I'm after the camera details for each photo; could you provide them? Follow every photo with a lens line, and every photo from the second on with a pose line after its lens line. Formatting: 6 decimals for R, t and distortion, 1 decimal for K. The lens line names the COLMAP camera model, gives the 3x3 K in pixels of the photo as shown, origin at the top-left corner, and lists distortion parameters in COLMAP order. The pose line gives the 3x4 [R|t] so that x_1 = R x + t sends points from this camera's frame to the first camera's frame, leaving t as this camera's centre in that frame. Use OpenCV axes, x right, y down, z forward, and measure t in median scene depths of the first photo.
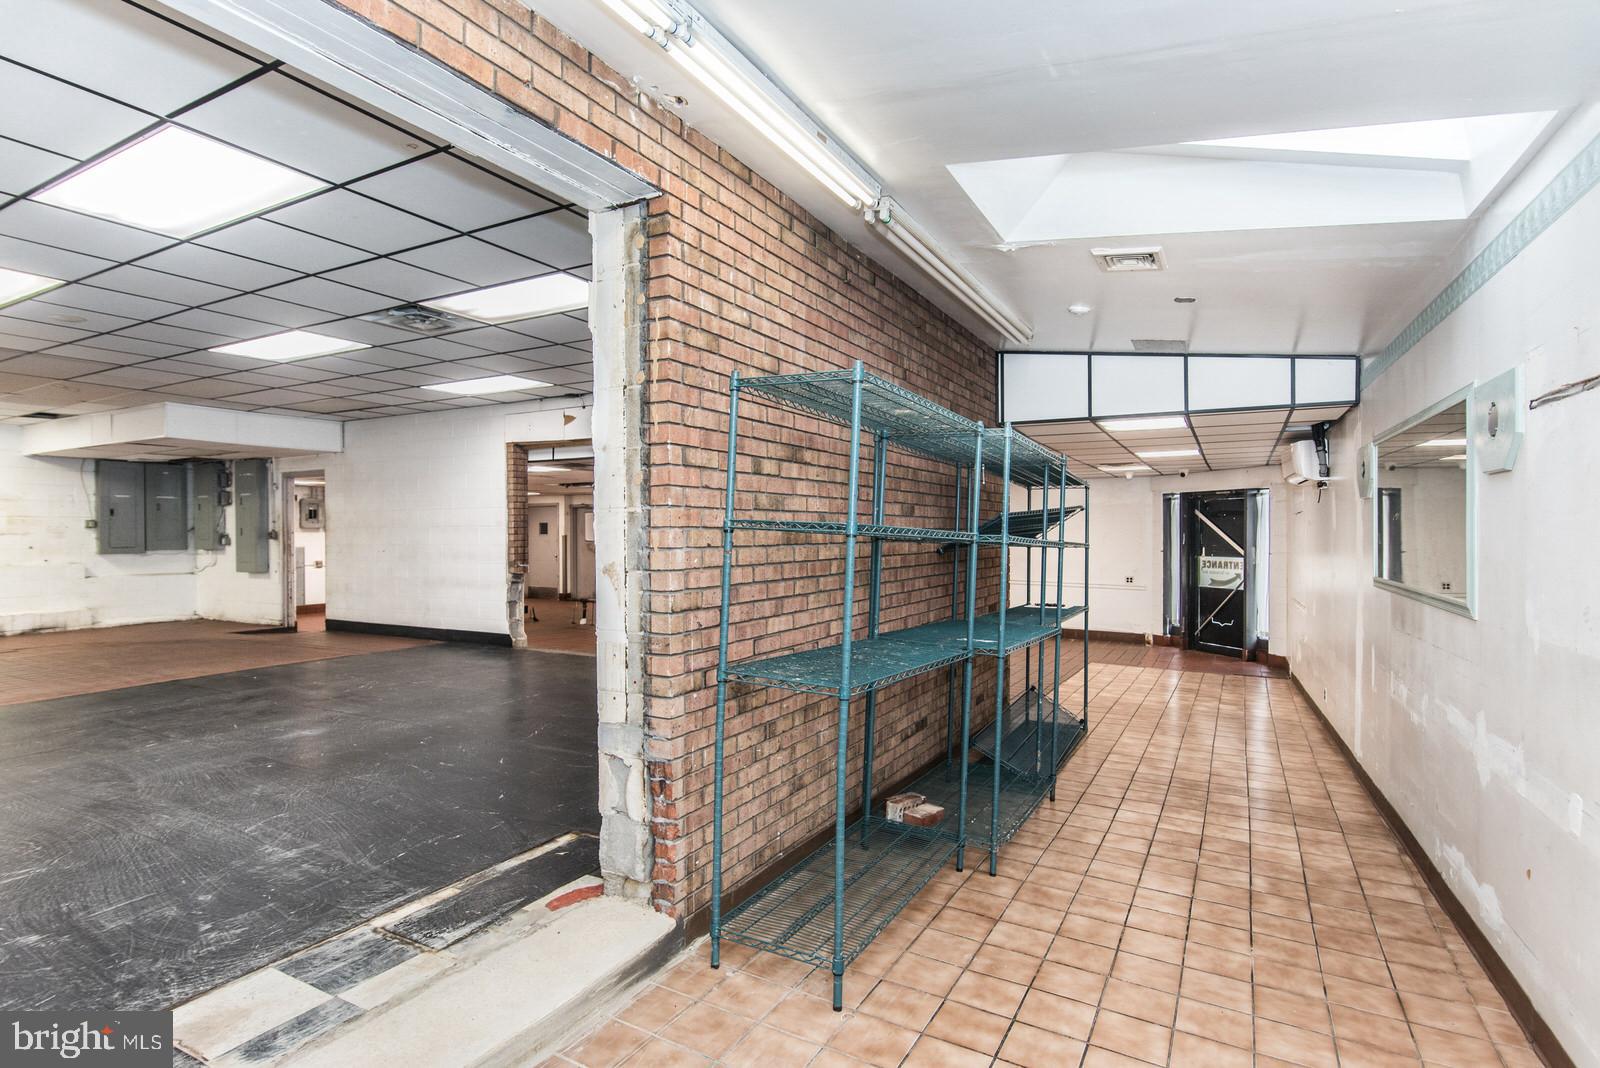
lens RADIAL K [[794.4, 0, 785.6], [0, 794.4, 524.9], [0, 0, 1]] dist [-0.001491, 0.000091]
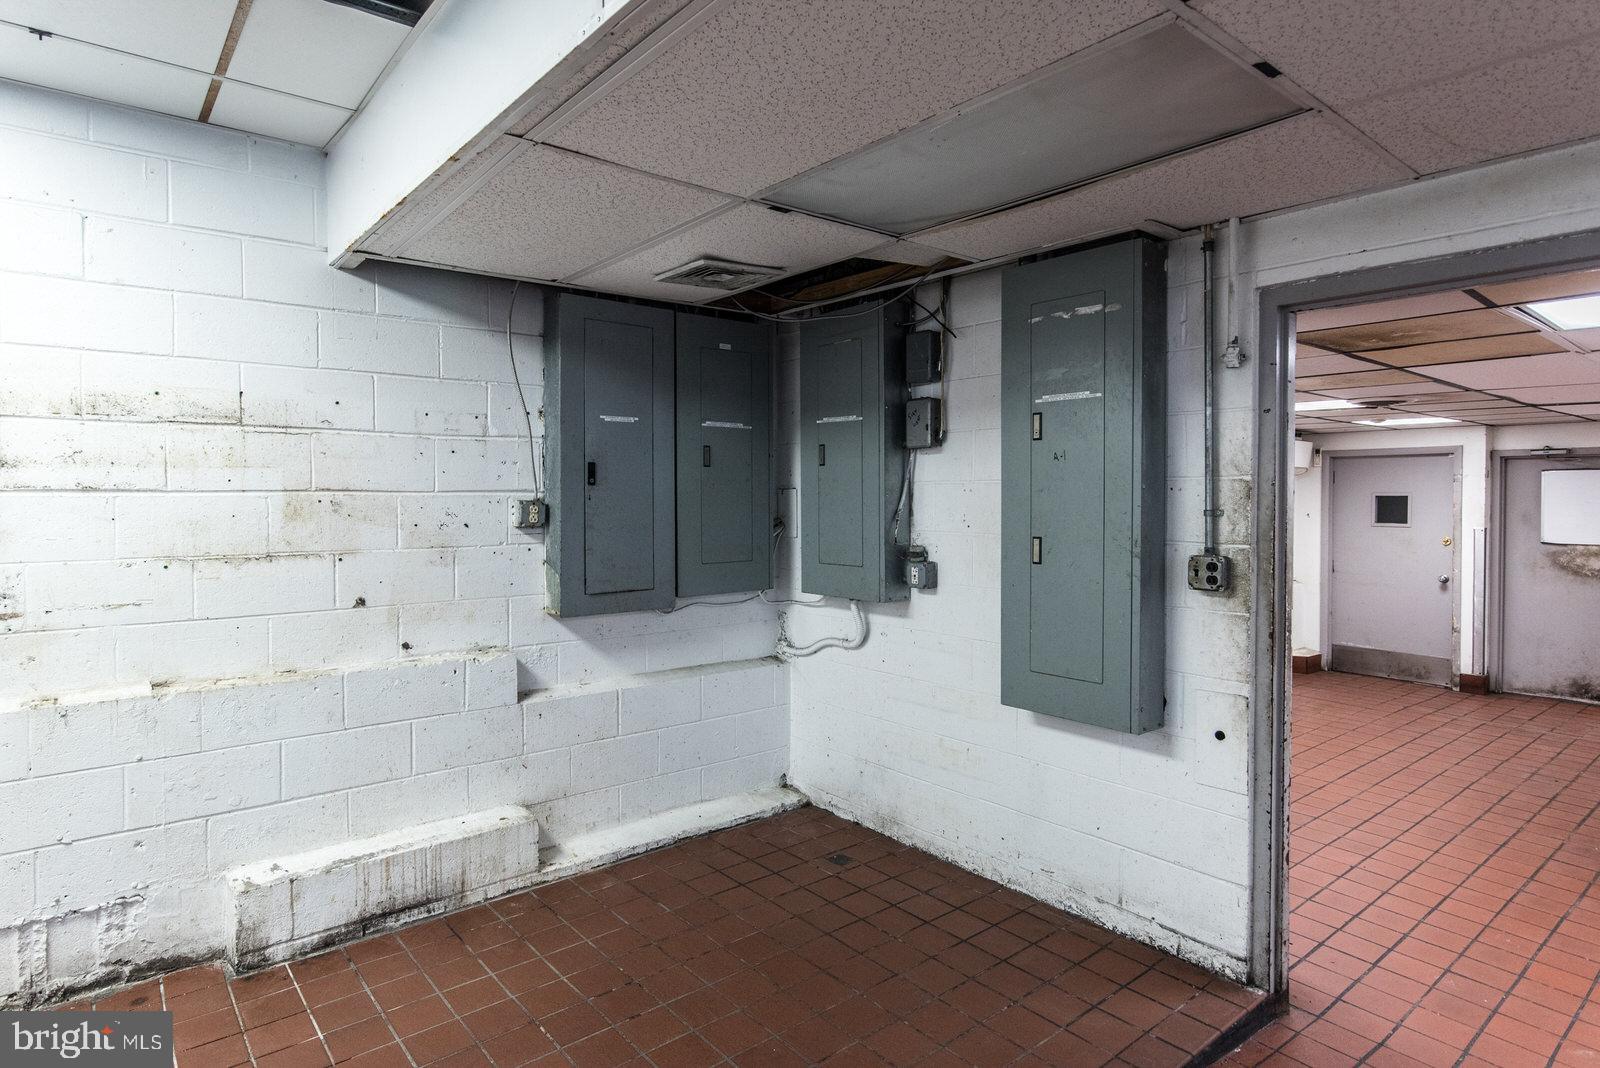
lens RADIAL K [[885.7, 0, 846.4], [0, 885.7, 494.3], [0, 0, 1]] dist [0.003497, 0.000734]
pose [[0.941788, 0.005501, -0.336162, -0.656104], [-0.002075, 0.999942, 0.010551, -0.012114], [0.336201, -0.009240, 0.941745, 0.730557]]
